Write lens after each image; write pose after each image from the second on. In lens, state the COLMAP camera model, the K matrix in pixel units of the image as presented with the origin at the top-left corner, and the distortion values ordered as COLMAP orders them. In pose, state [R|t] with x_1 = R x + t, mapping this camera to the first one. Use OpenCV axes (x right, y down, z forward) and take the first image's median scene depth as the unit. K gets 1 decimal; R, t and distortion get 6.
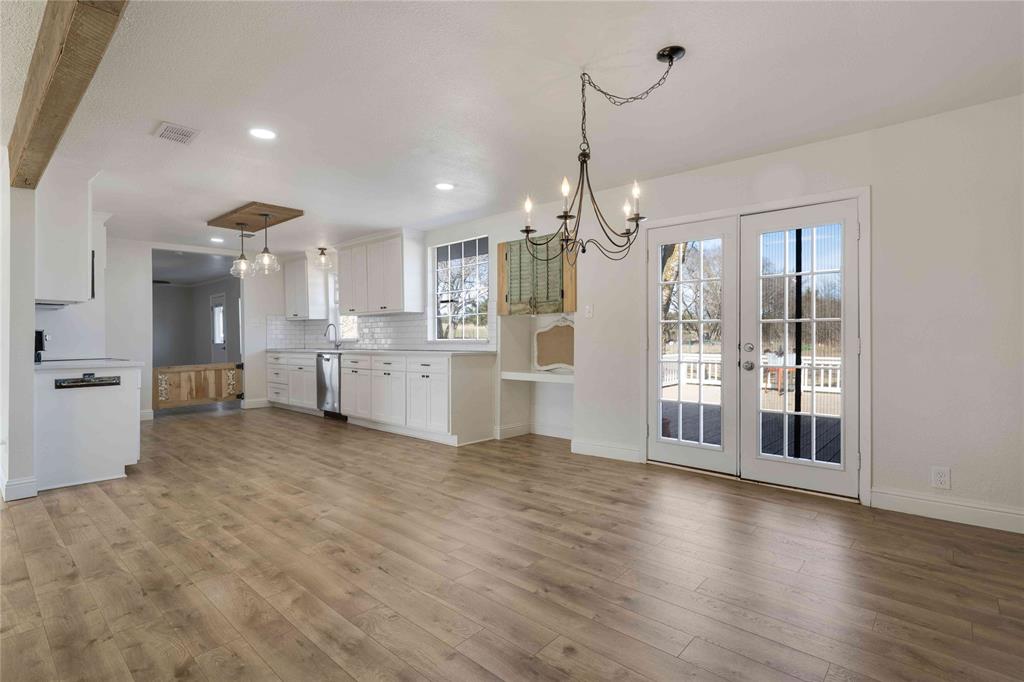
lens RADIAL K [[494.3, 0, 513.8], [0, 494.3, 335.4], [0, 0, 1]] dist [0.003723, 0.000222]
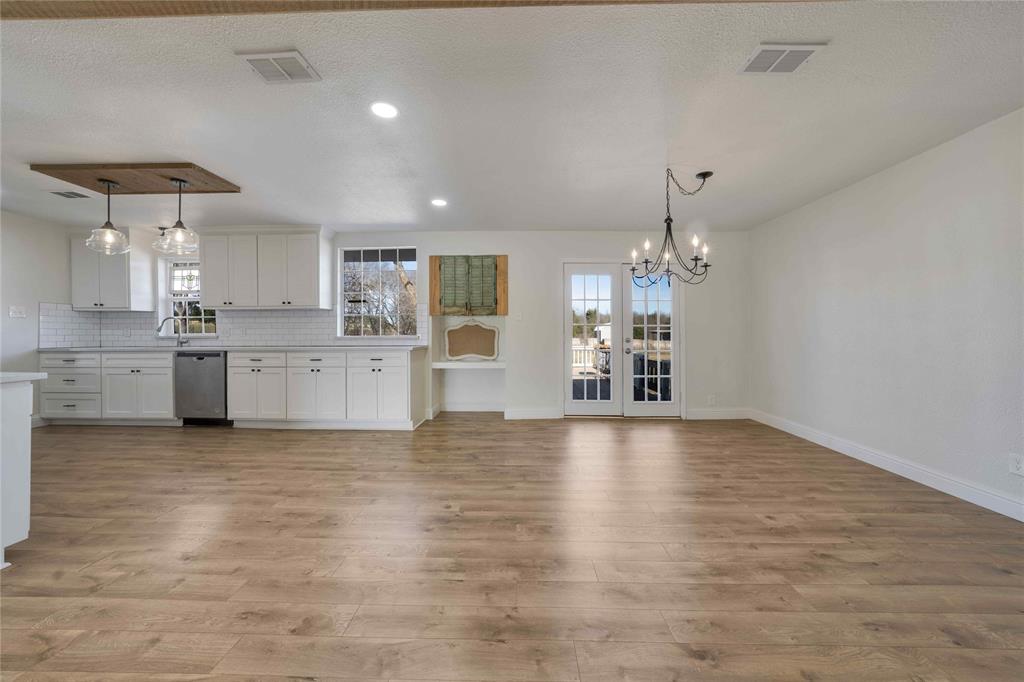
lens RADIAL K [[361.5, 0, 510.1], [0, 361.5, 330.8], [0, 0, 1]] dist [-0.016646, 0.002621]
pose [[0.760938, 0.006682, 0.648791, -0.467968], [-0.006154, 0.999976, -0.003081, -0.002576], [-0.648796, -0.001649, 0.760961, 0.217156]]
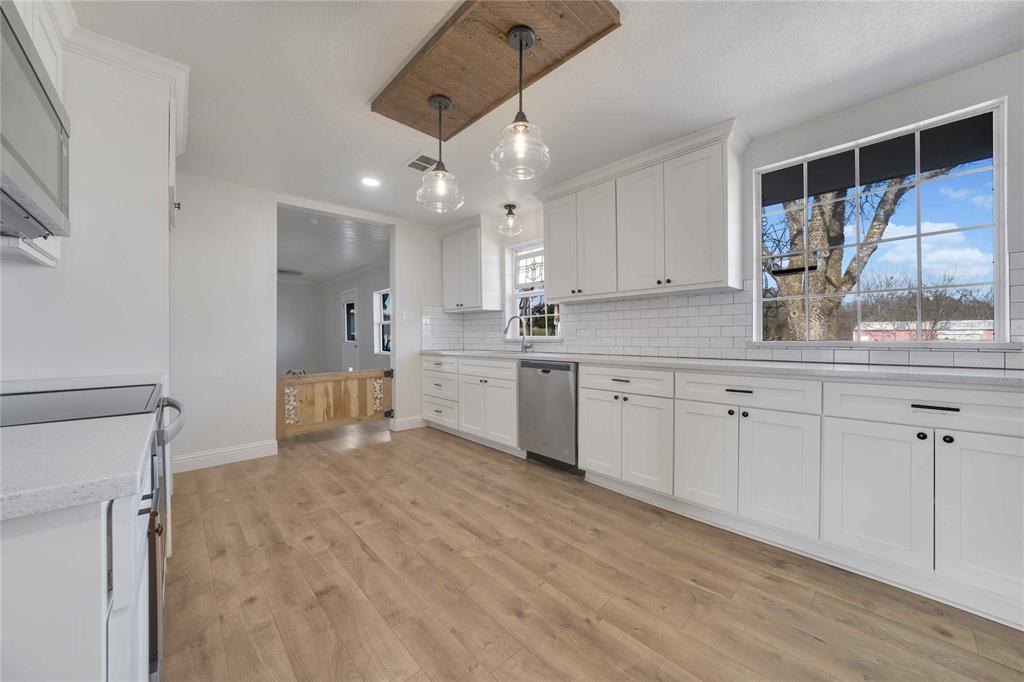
lens RADIAL K [[379.0, 0, 507.4], [0, 379.0, 340.4], [0, 0, 1]] dist [0.012287, -0.000071]
pose [[0.995857, 0.008116, -0.090566, -0.481943], [-0.006917, 0.999884, 0.013551, 0.005347], [0.090665, -0.012869, 0.995798, 0.667668]]
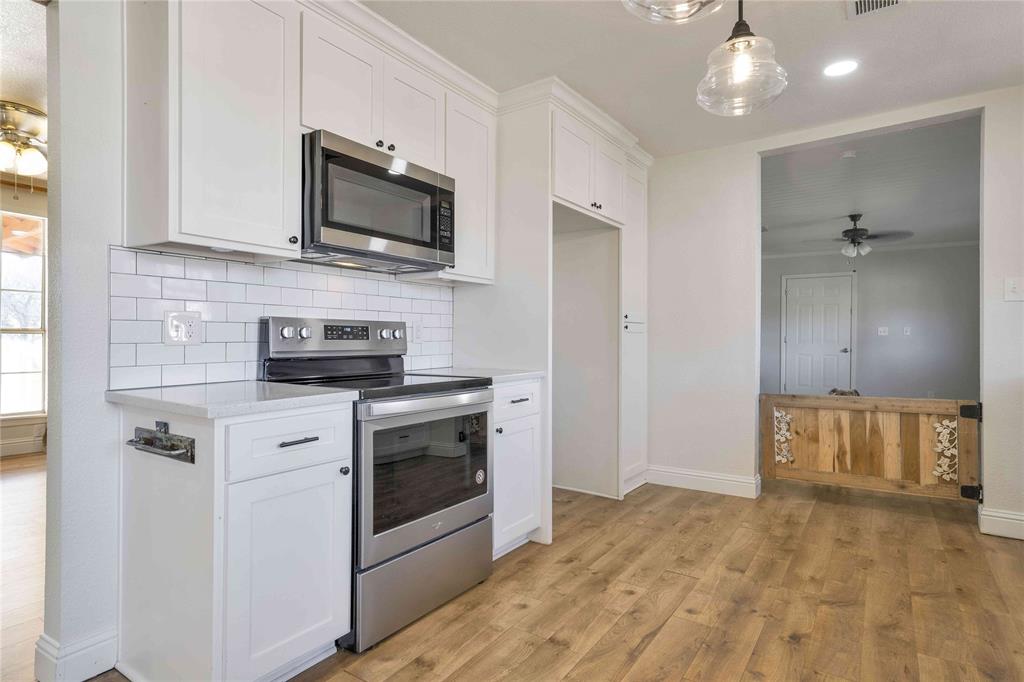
lens RADIAL K [[563.6, 0, 513.7], [0, 563.6, 338.3], [0, 0, 1]] dist [0.028860, 0.003806]
pose [[0.138838, 0.007590, -0.990286, -0.263892], [0.004148, 0.999957, 0.008246, 0.004858], [0.990306, -0.005253, 0.138800, 0.895262]]
